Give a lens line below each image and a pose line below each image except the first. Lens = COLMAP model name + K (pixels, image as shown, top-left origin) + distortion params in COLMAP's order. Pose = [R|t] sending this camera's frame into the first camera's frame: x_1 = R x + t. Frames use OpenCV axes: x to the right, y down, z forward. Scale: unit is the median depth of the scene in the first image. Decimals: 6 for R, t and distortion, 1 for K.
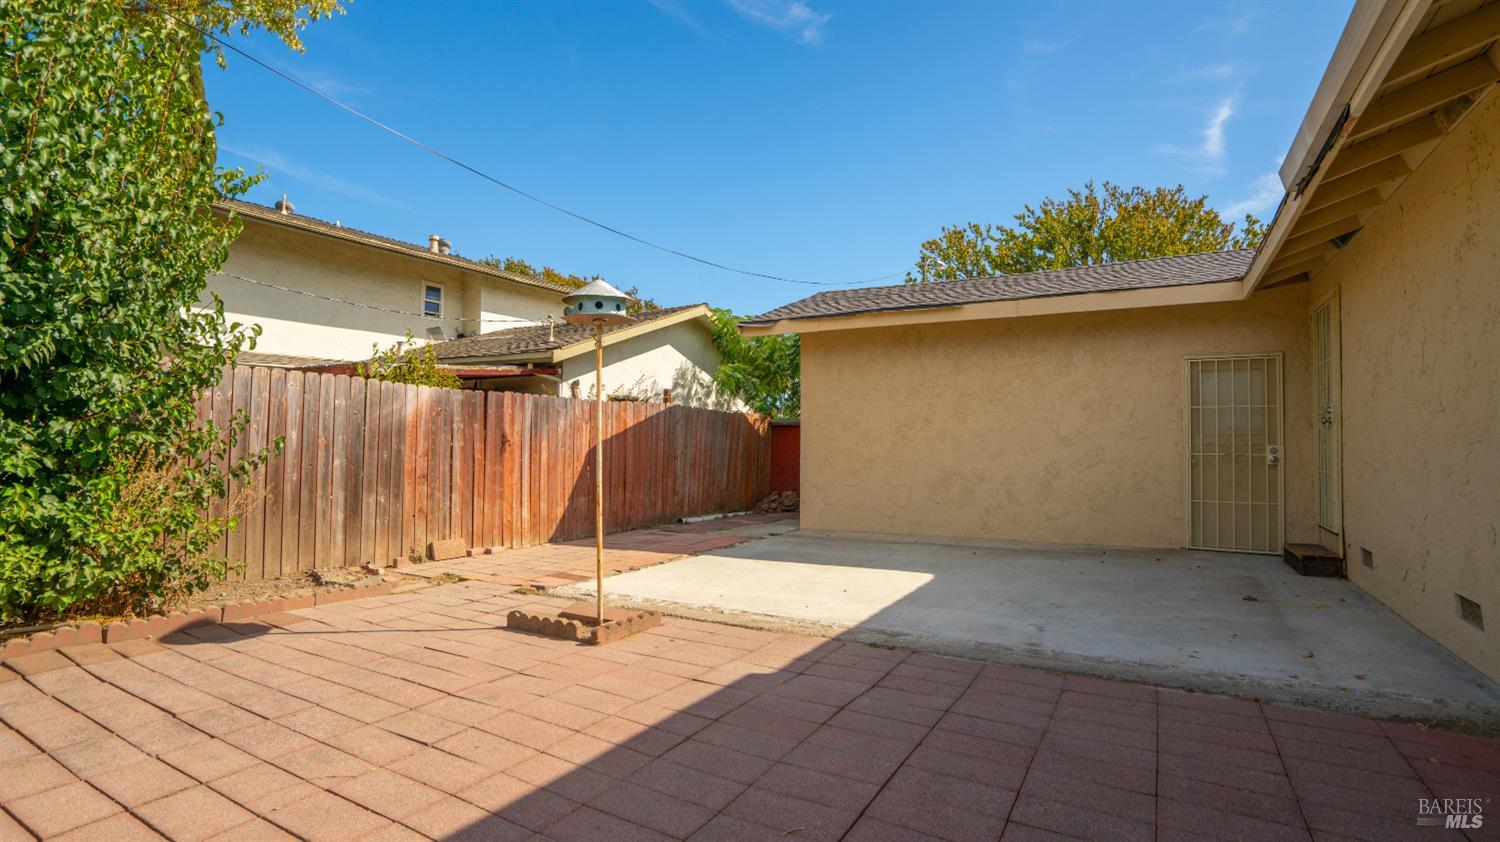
lens RADIAL K [[687.5, 0, 761.1], [0, 687.5, 446.9], [0, 0, 1]] dist [-0.029132, 0.007860]
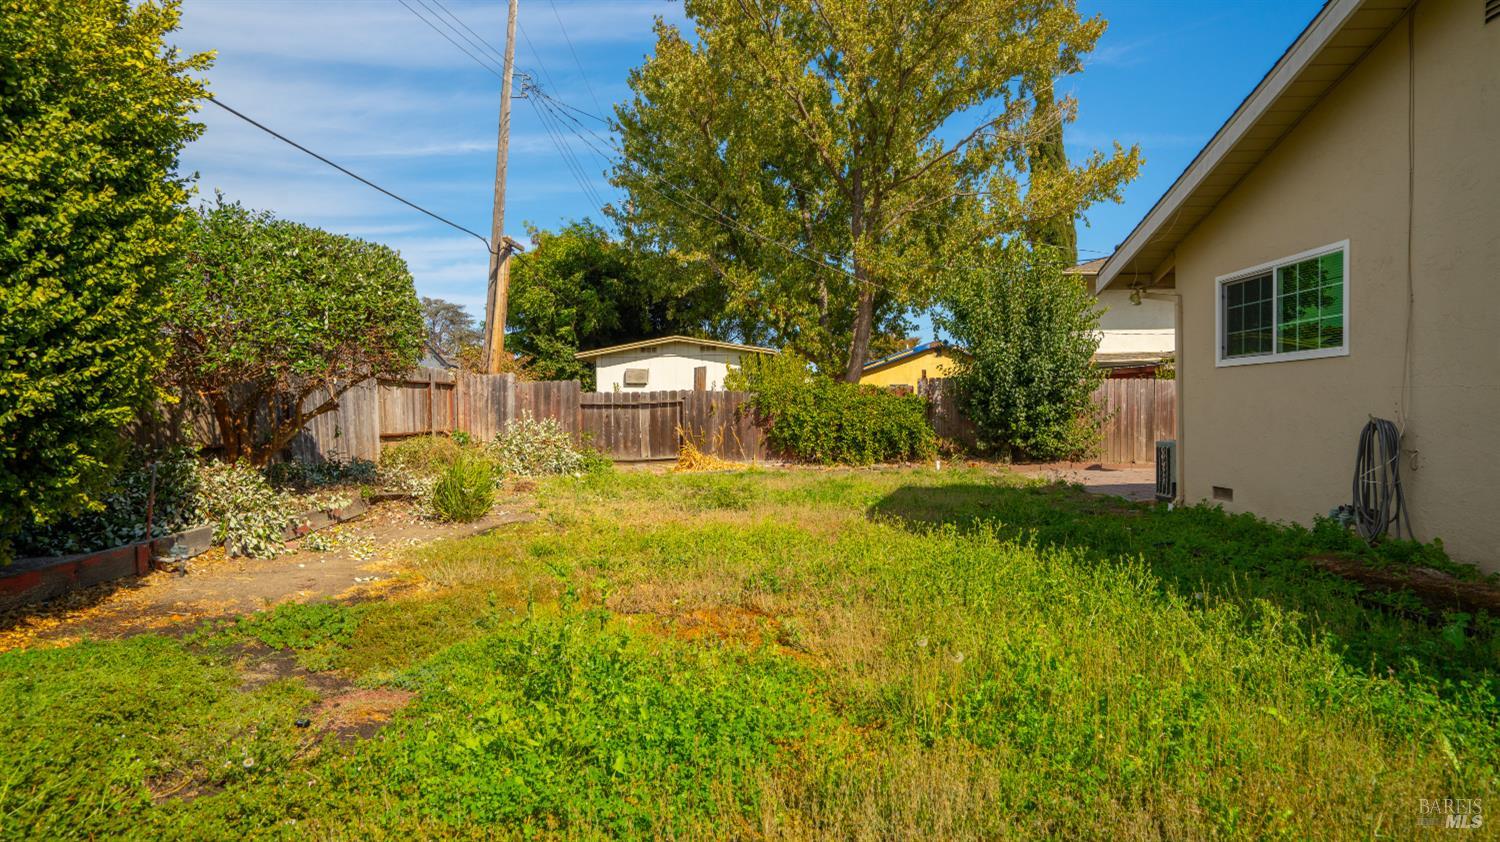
lens RADIAL K [[796.6, 0, 748.6], [0, 796.6, 428.0], [0, 0, 1]] dist [0.001733, 0.002767]
pose [[0.488680, 0.007074, -0.872435, 1.181954], [0.012485, 0.999808, 0.015100, 0.004062], [0.872374, -0.018272, 0.488498, -1.621457]]
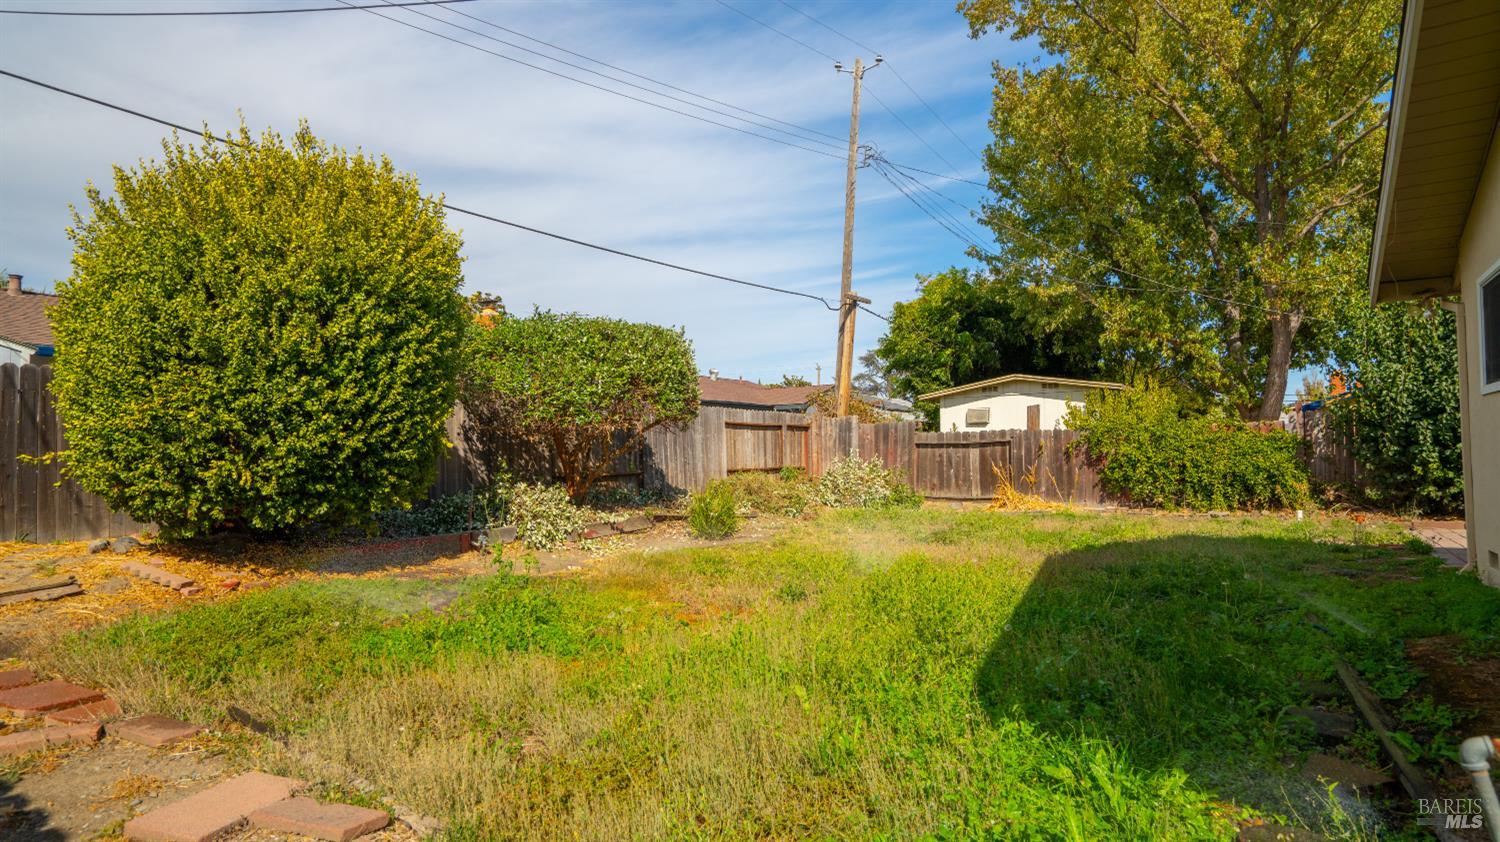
lens RADIAL K [[837.7, 0, 777.1], [0, 837.7, 439.9], [0, 0, 1]] dist [0.004513, 0.001869]
pose [[-0.053745, -0.022226, -0.998307, 1.601674], [0.007224, 0.999717, -0.022646, 0.008579], [0.998529, -0.008429, -0.053569, -1.084136]]
